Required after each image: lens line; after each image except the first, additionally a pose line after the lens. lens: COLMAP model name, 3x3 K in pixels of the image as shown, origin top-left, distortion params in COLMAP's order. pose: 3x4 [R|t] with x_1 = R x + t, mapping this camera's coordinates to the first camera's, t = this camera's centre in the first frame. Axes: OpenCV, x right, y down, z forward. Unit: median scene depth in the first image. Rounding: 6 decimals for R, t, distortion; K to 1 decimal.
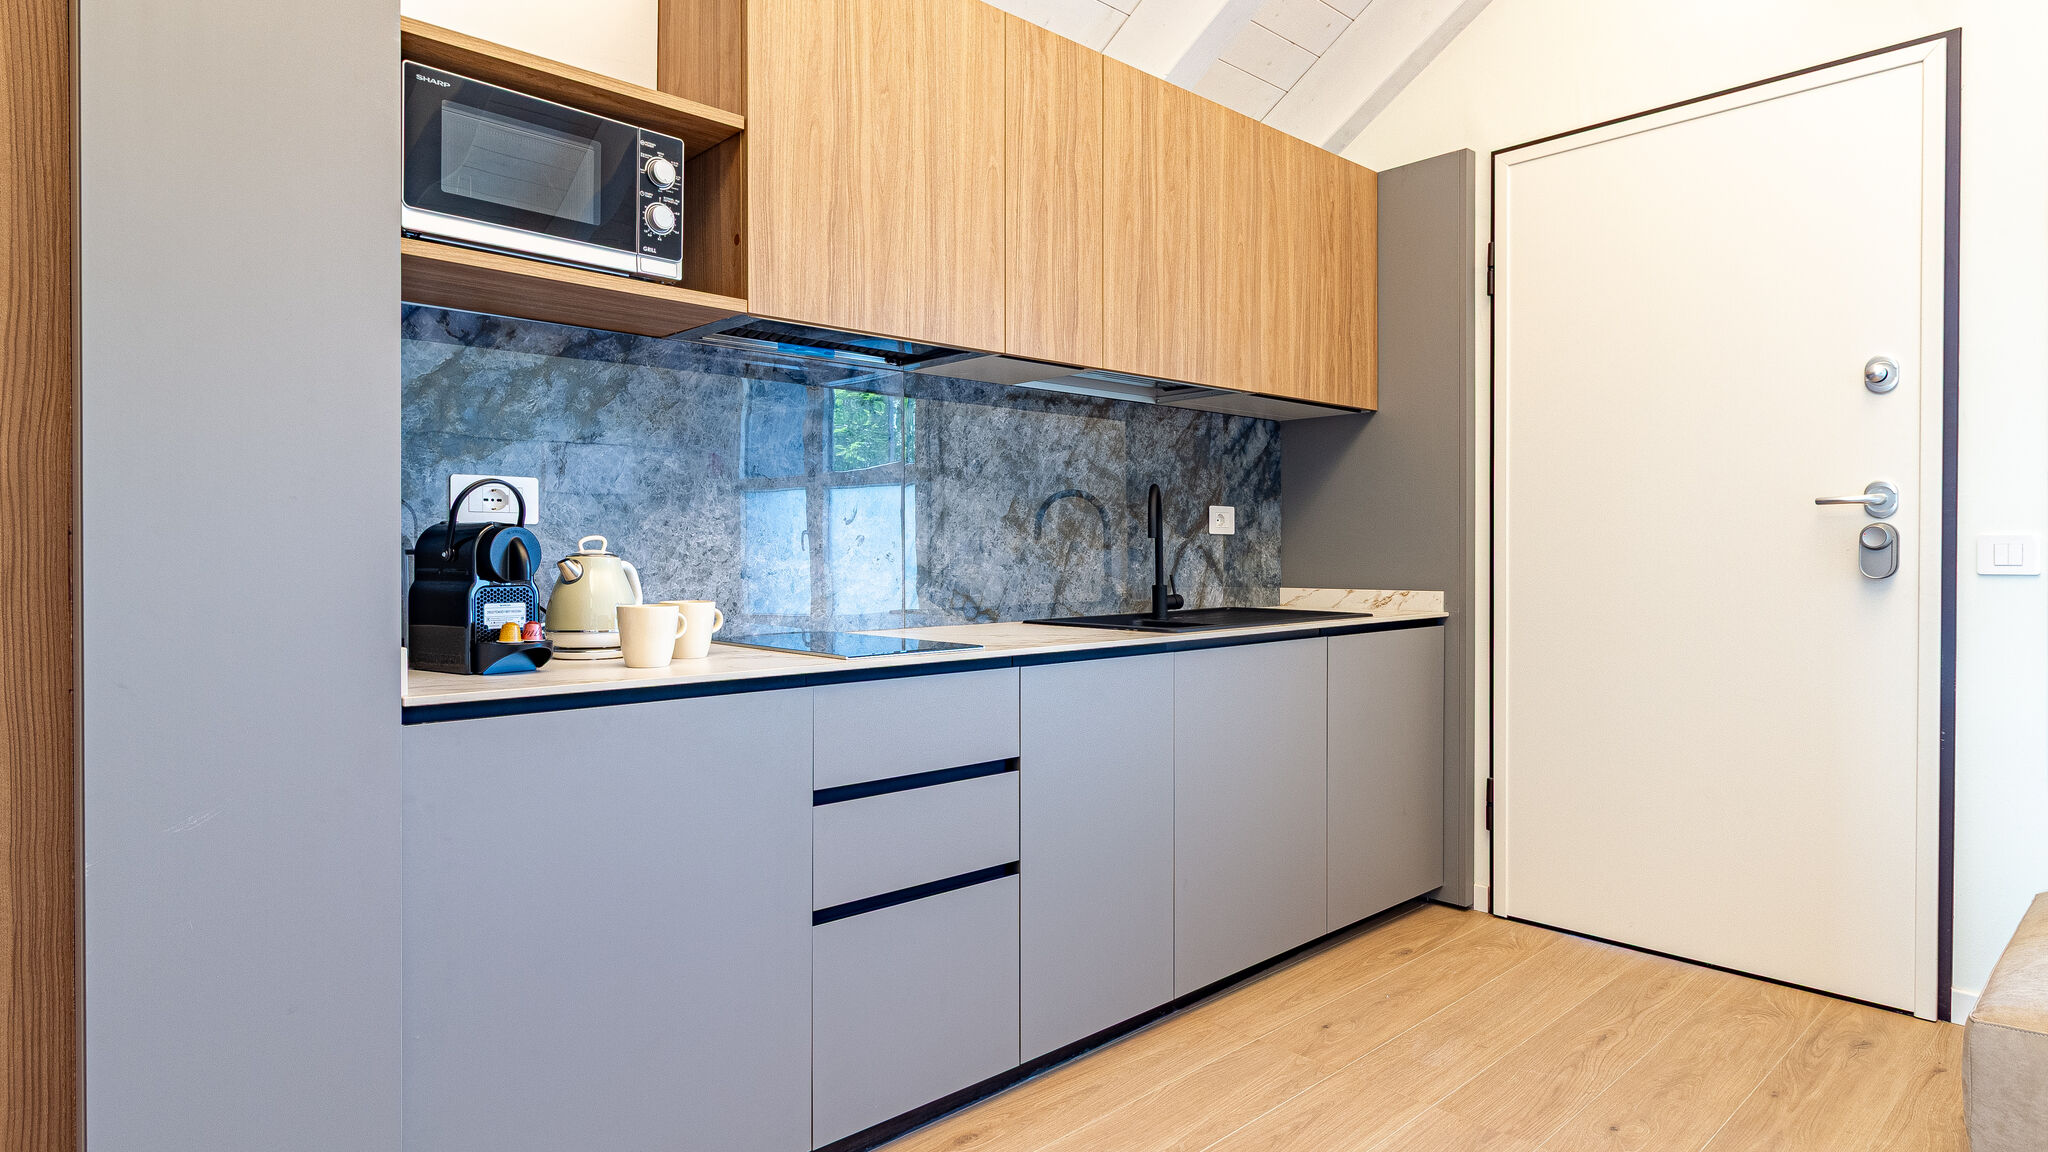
lens RADIAL K [[1132.8, 0, 1024.0], [0, 1132.8, 576.0], [0, 0, 1]] dist [0.000231, -0.000274]
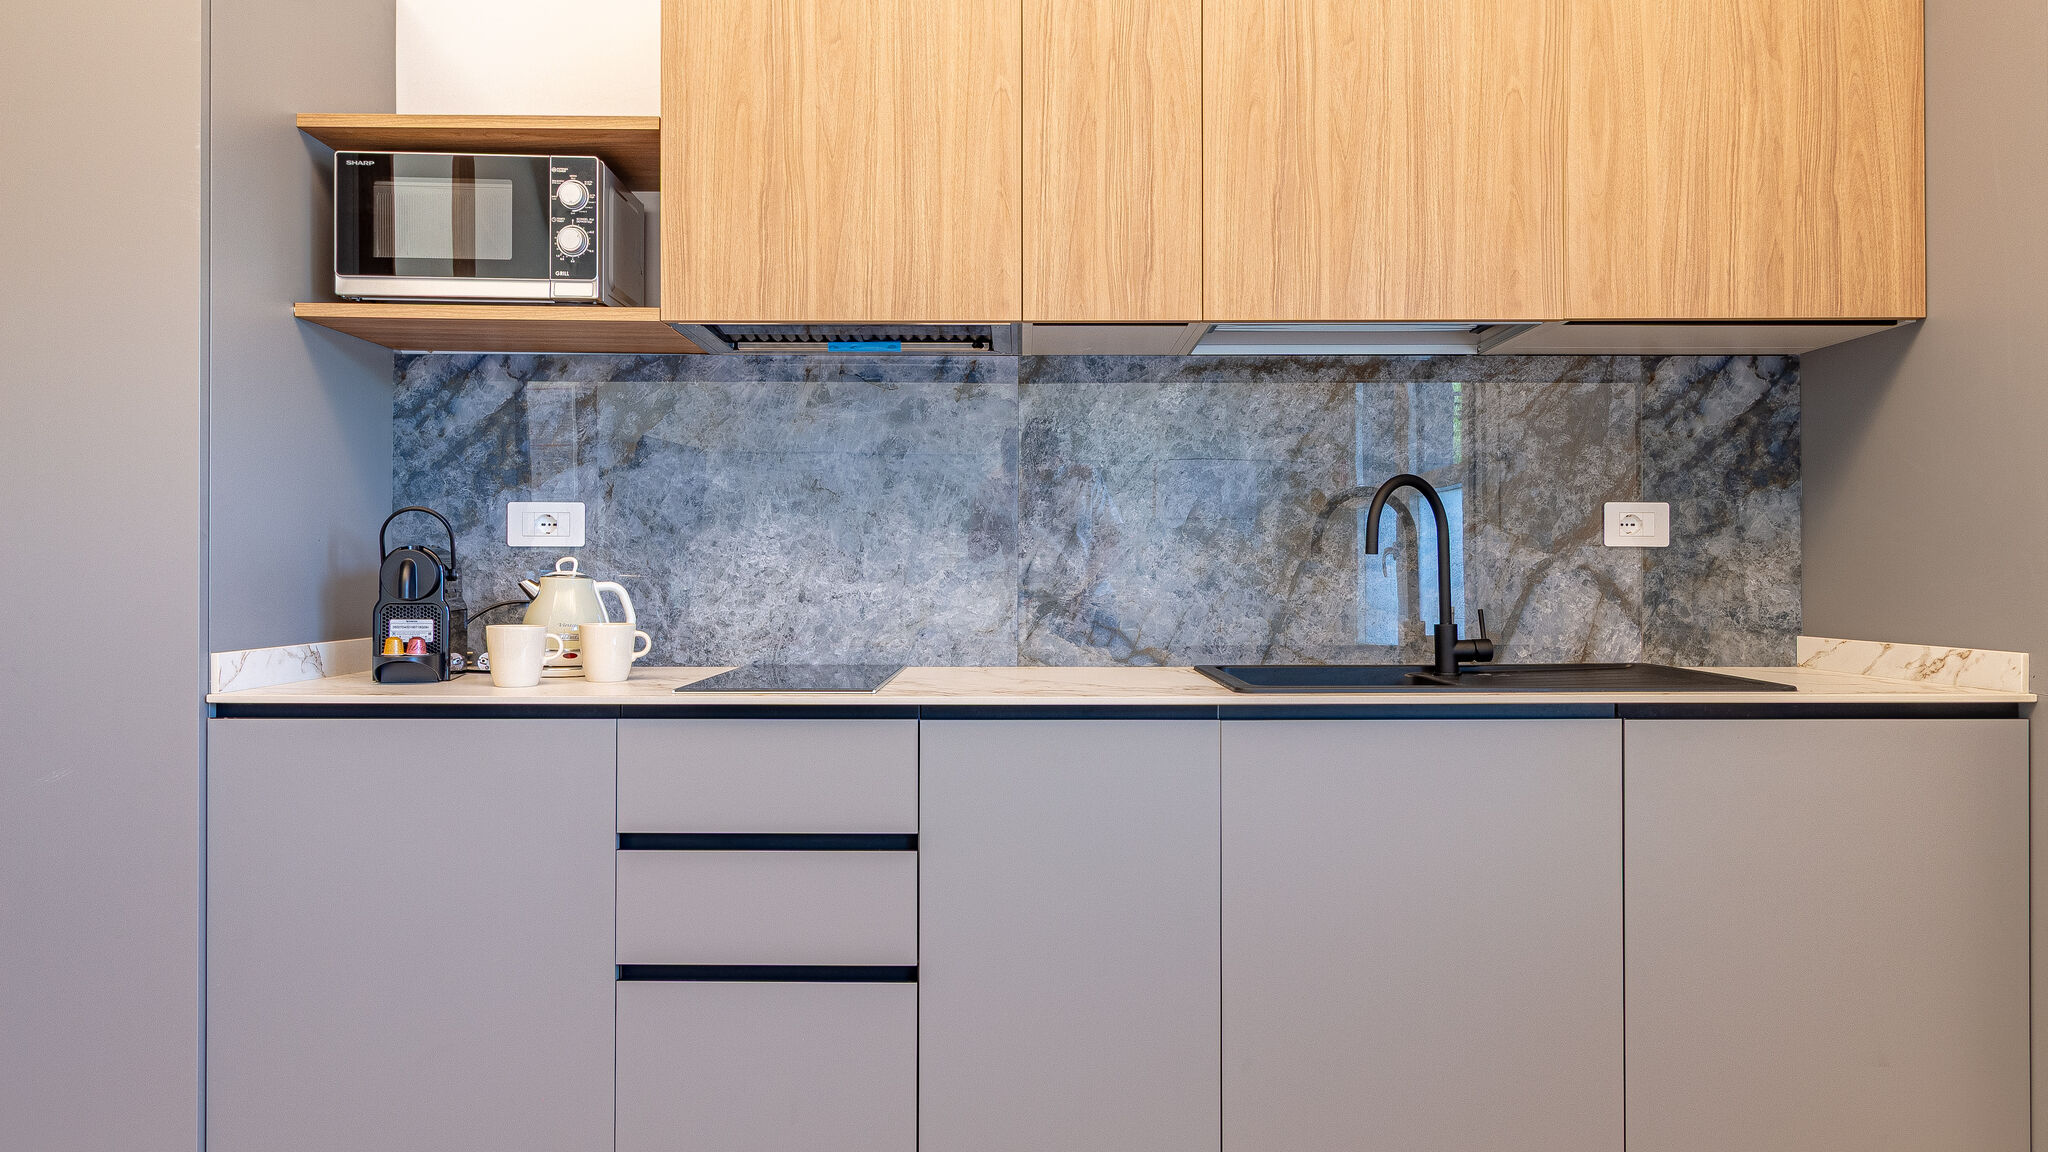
lens RADIAL K [[1295.8, 0, 1024.0], [0, 1295.8, 576.0], [0, 0, 1]] dist [0.002207, 0.000874]
pose [[0.730292, 0.003073, -0.683128, 0.514011], [-0.016498, 0.999778, -0.013140, -0.006981], [0.682936, 0.020866, 0.730180, 0.300208]]
